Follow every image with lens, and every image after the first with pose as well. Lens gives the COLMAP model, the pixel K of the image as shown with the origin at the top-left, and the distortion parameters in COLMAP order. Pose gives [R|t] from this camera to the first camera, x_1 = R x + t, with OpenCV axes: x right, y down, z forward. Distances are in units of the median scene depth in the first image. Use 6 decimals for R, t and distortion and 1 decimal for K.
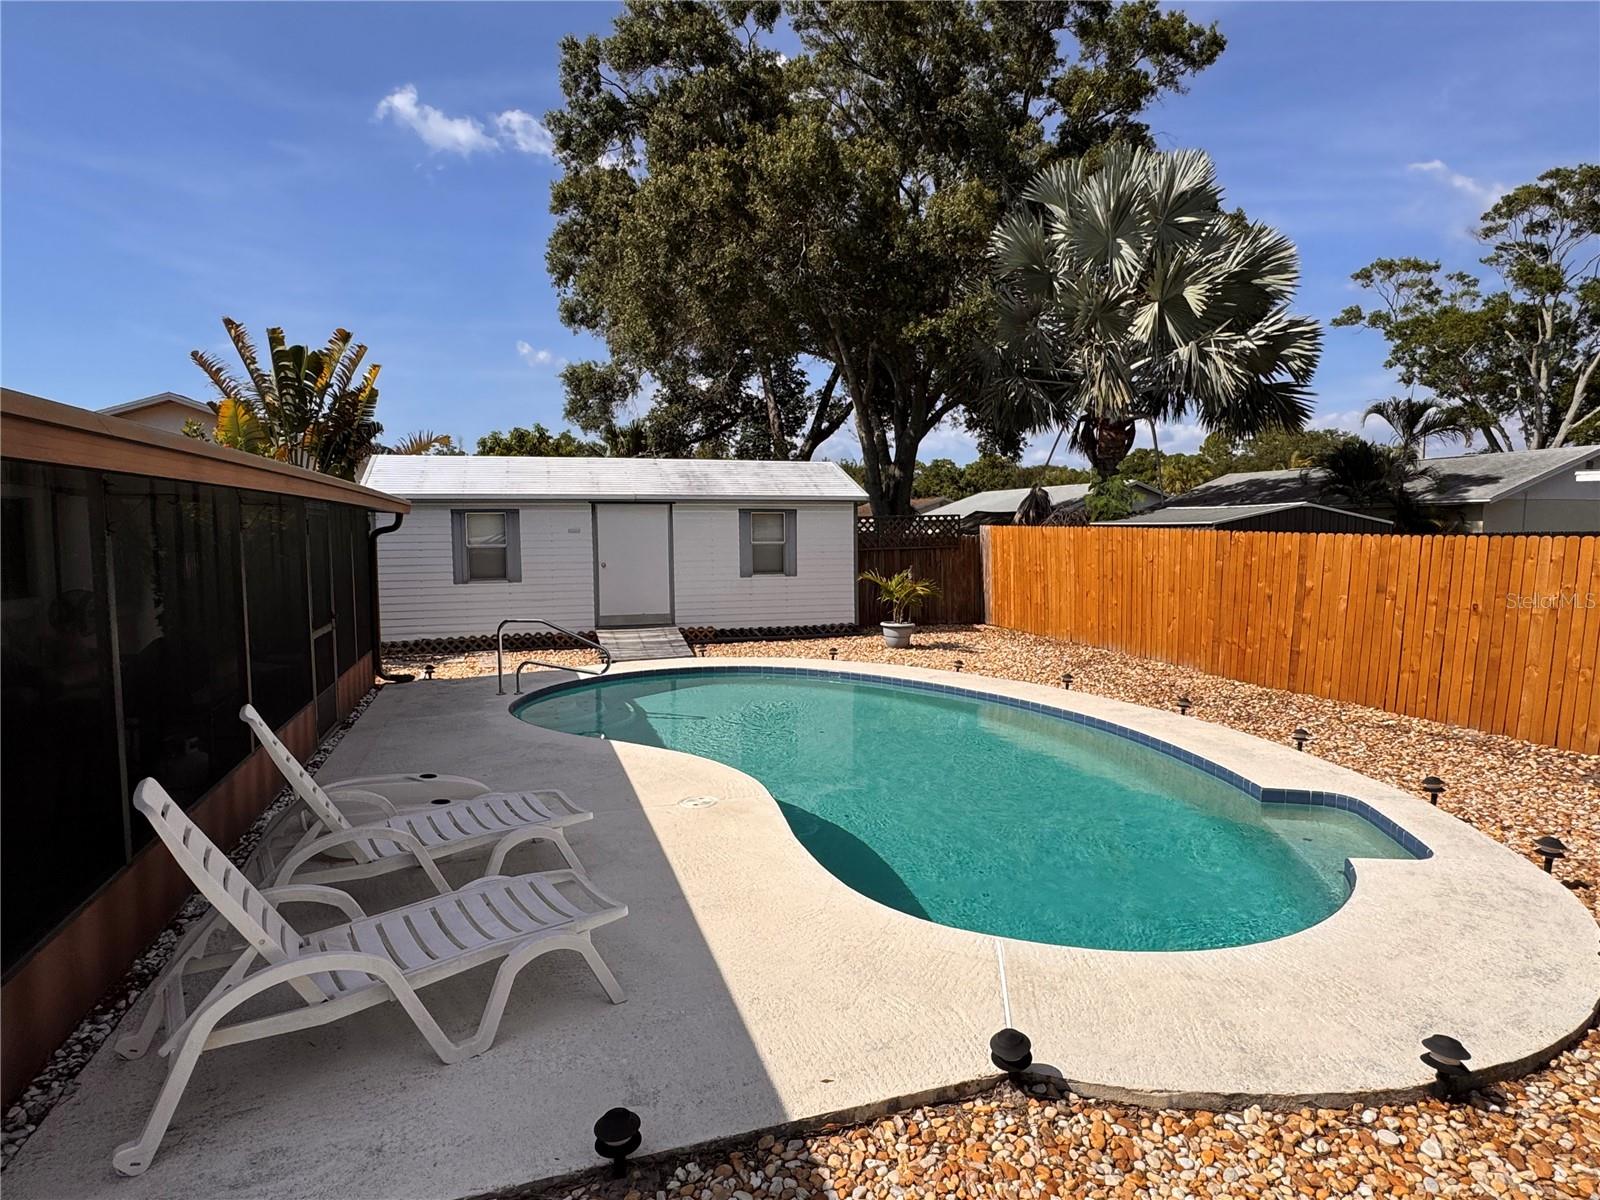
lens RADIAL K [[908.0, 0, 805.5], [0, 908.0, 592.3], [0, 0, 1]] dist [-0.006069, 0.004765]
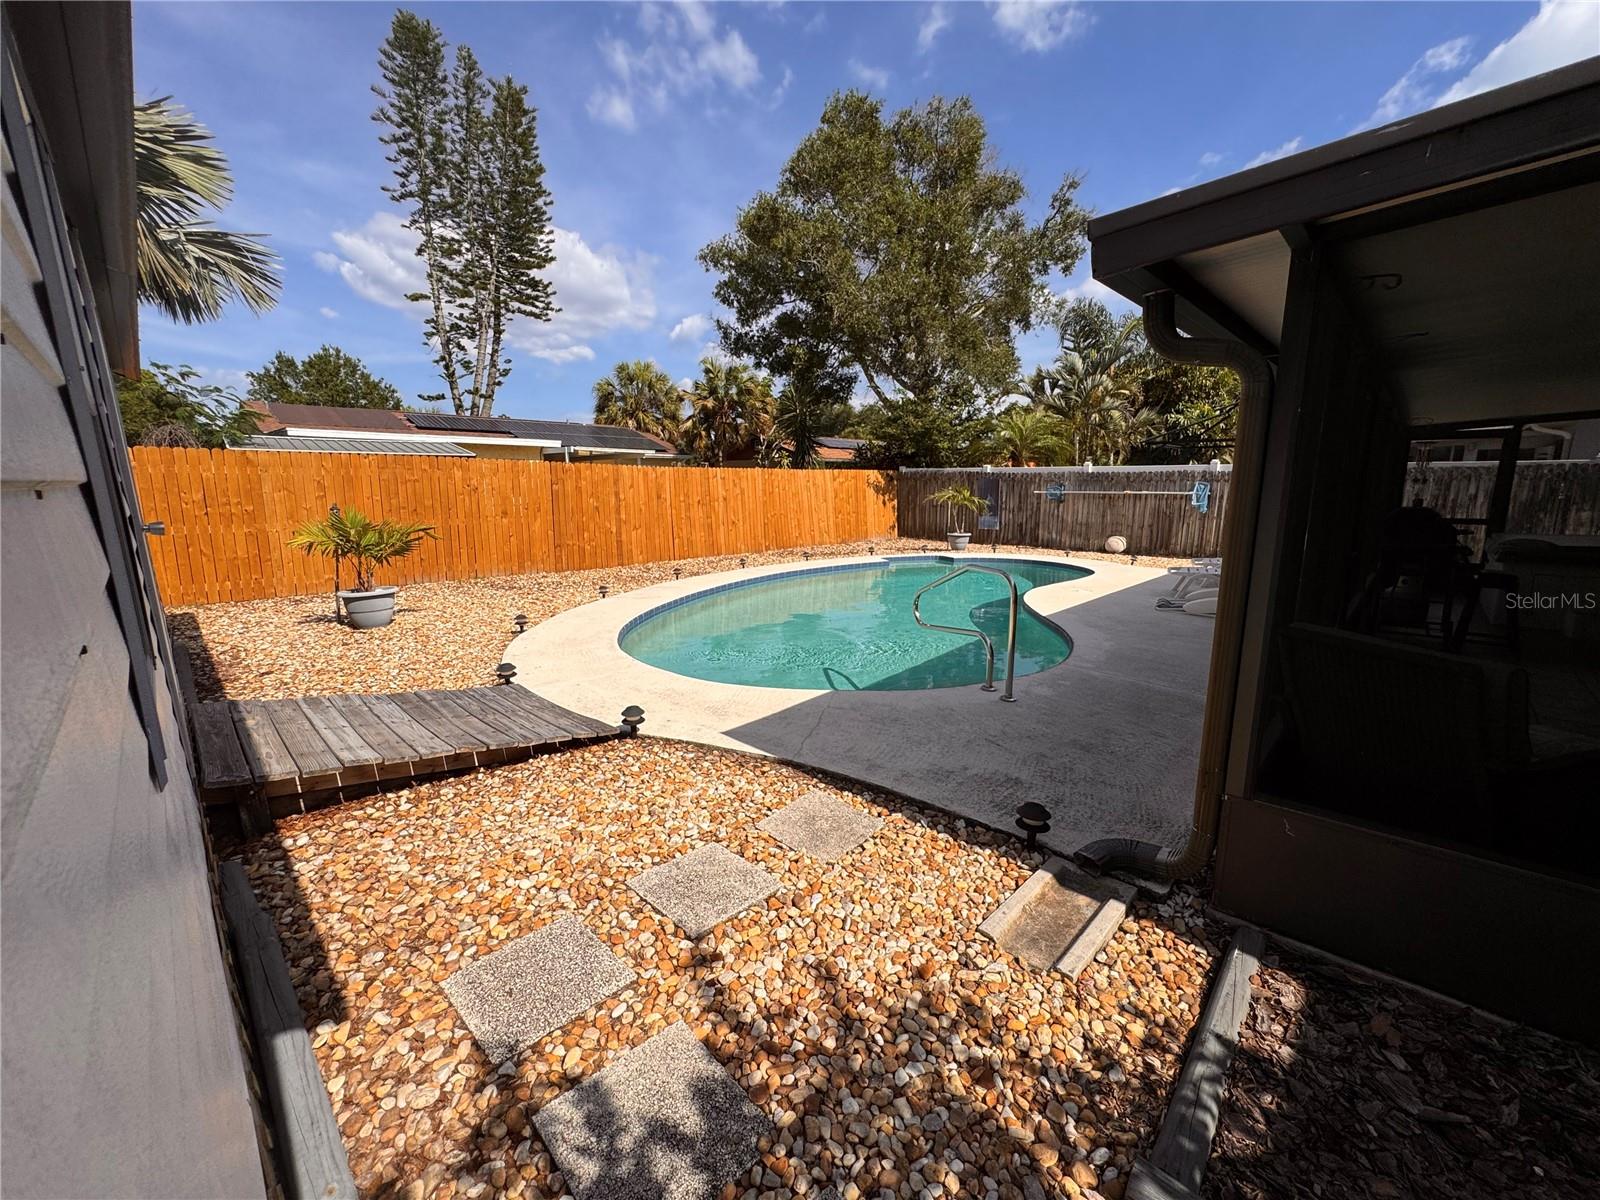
lens RADIAL K [[642.5, 0, 797.3], [0, 642.5, 596.6], [0, 0, 1]] dist [-0.002066, 0.000801]
pose [[-0.465567, -0.149493, 0.872295, -0.469427], [0.067471, 0.976767, 0.203408, -0.036716], [-0.882437, 0.153555, -0.444664, 0.968648]]
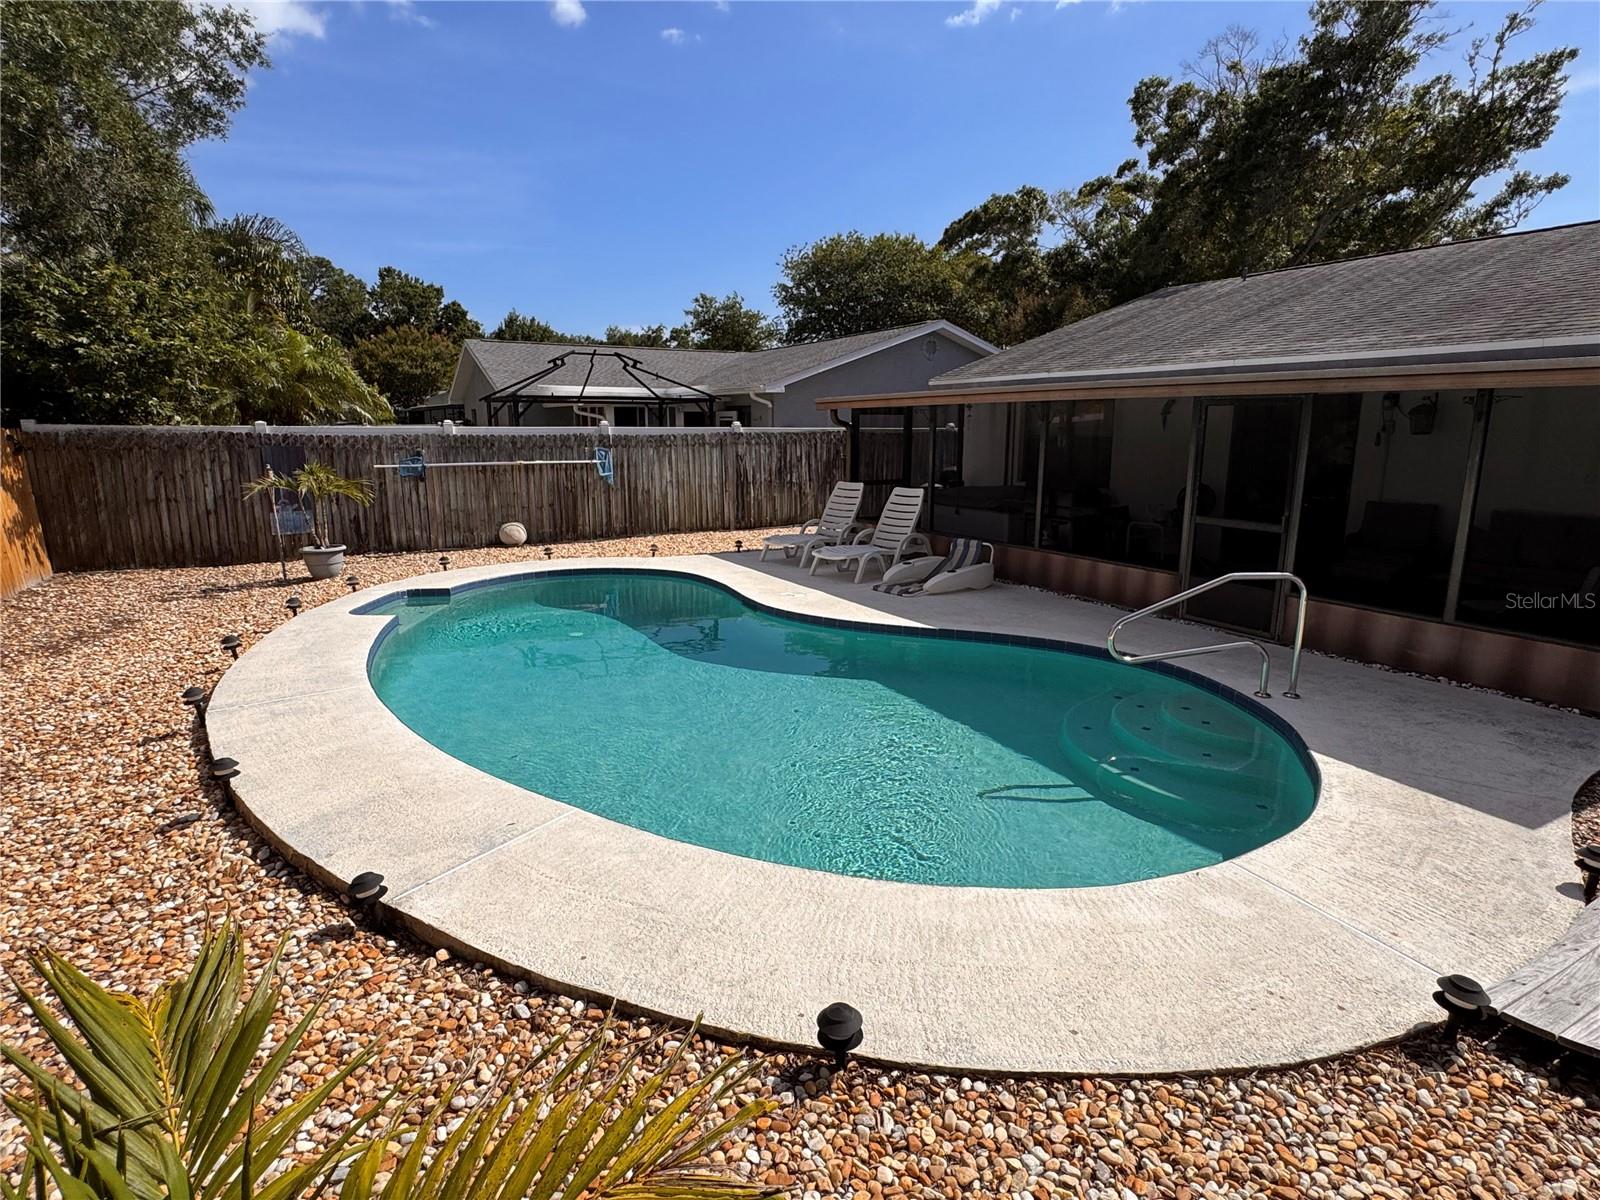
lens RADIAL K [[853.4, 0, 799.9], [0, 853.4, 601.6], [0, 0, 1]] dist [0.000394, -0.002867]
pose [[-0.981308, 0.042655, -0.187657, 0.069264], [-0.010094, 0.962376, 0.271532, -0.074654], [0.192179, 0.268351, -0.943957, 1.086398]]
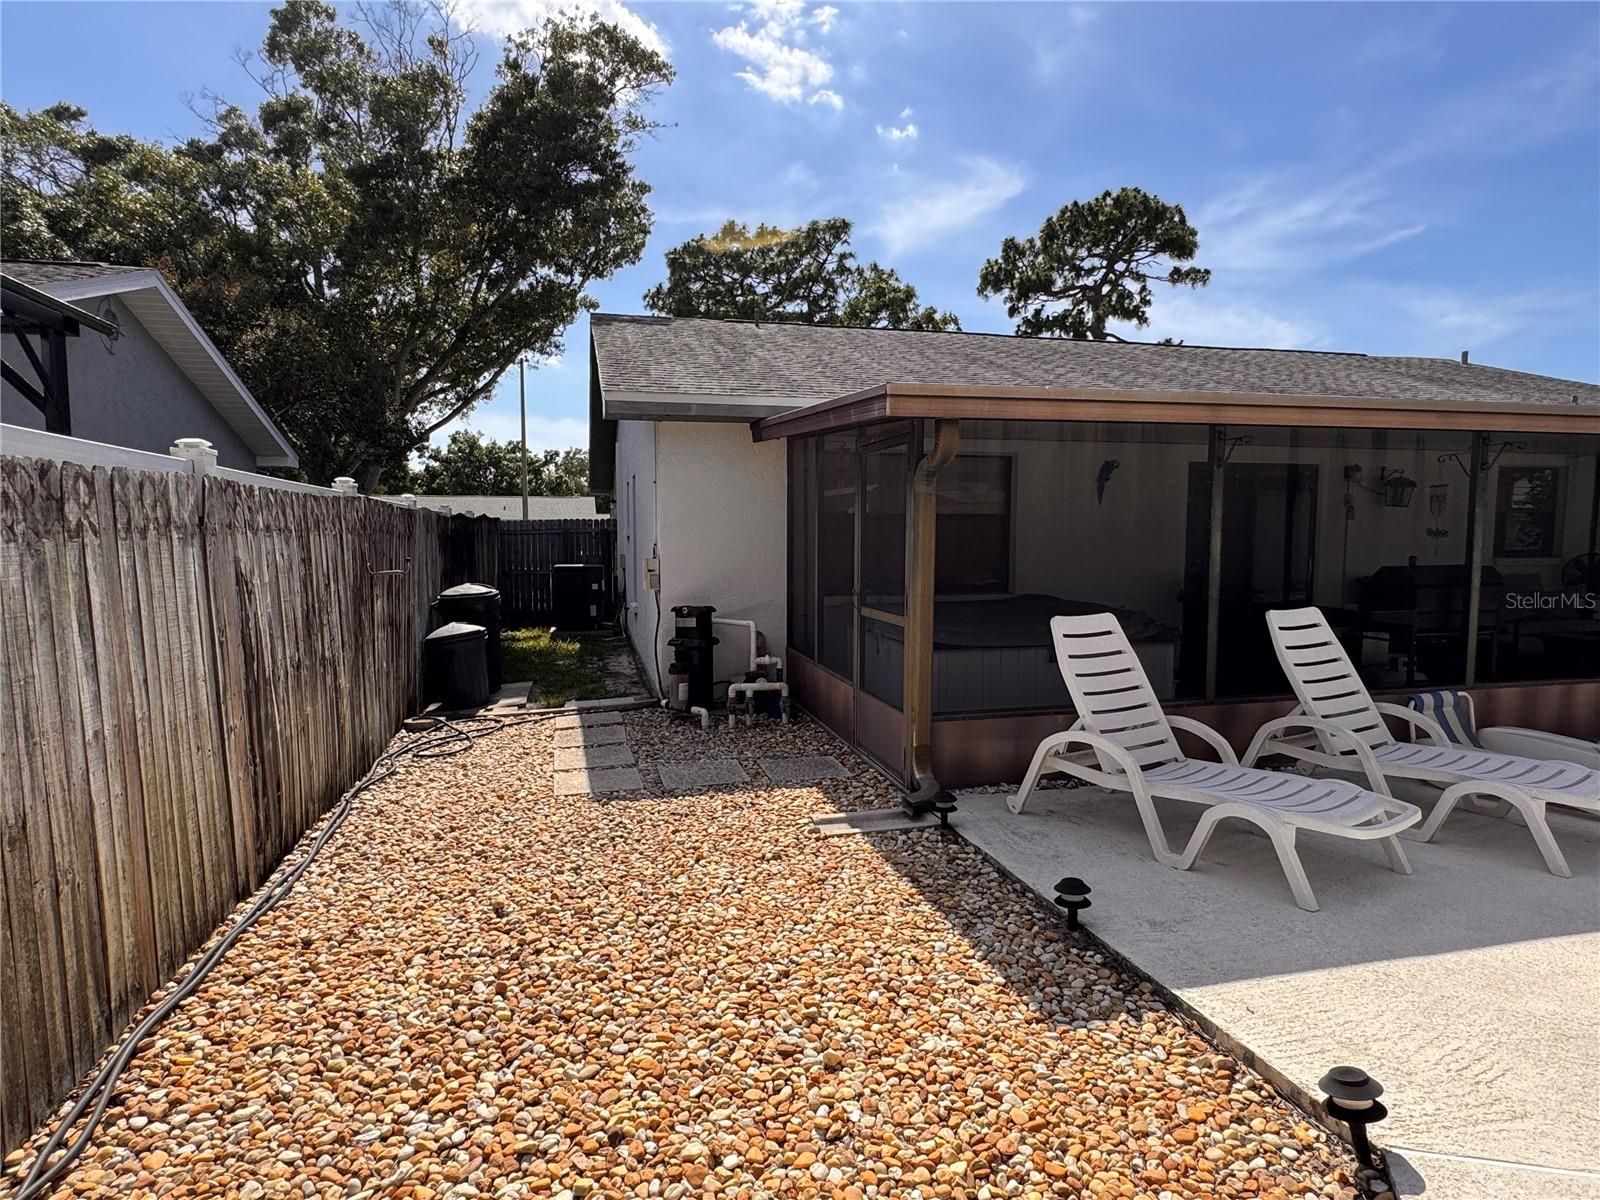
lens RADIAL K [[908.0, 0, 801.5], [0, 908.0, 600.1], [0, 0, 1]] dist [-0.006069, 0.004765]
pose [[-0.076326, 0.077219, -0.994088, 0.207807], [-0.067103, 0.994338, 0.082390, 0.018760], [0.994822, 0.072995, -0.070712, 0.130471]]
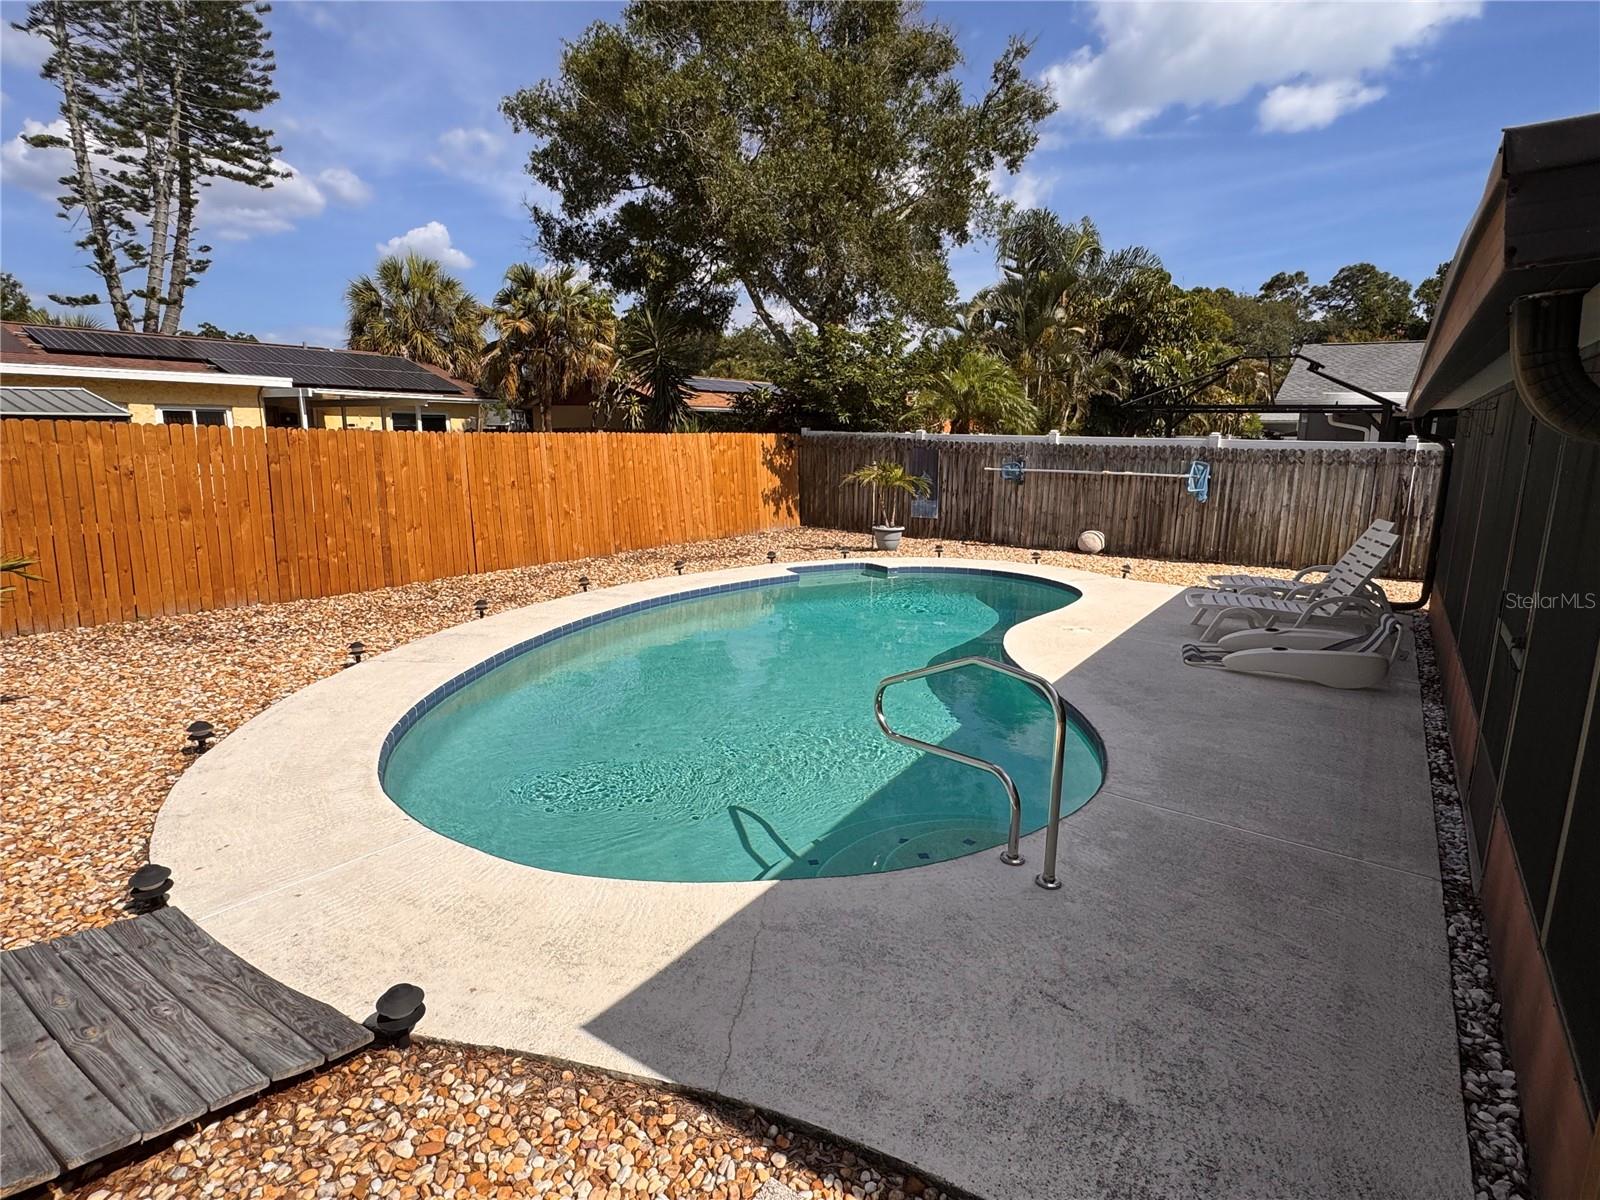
lens RADIAL K [[853.4, 0, 793.2], [0, 853.4, 600.1], [0, 0, 1]] dist [0.000394, -0.002867]
pose [[-0.605011, -0.158725, 0.780236, -0.391283], [0.047113, 0.971075, 0.234080, -0.063715], [-0.794822, 0.178380, -0.580033, 0.940833]]
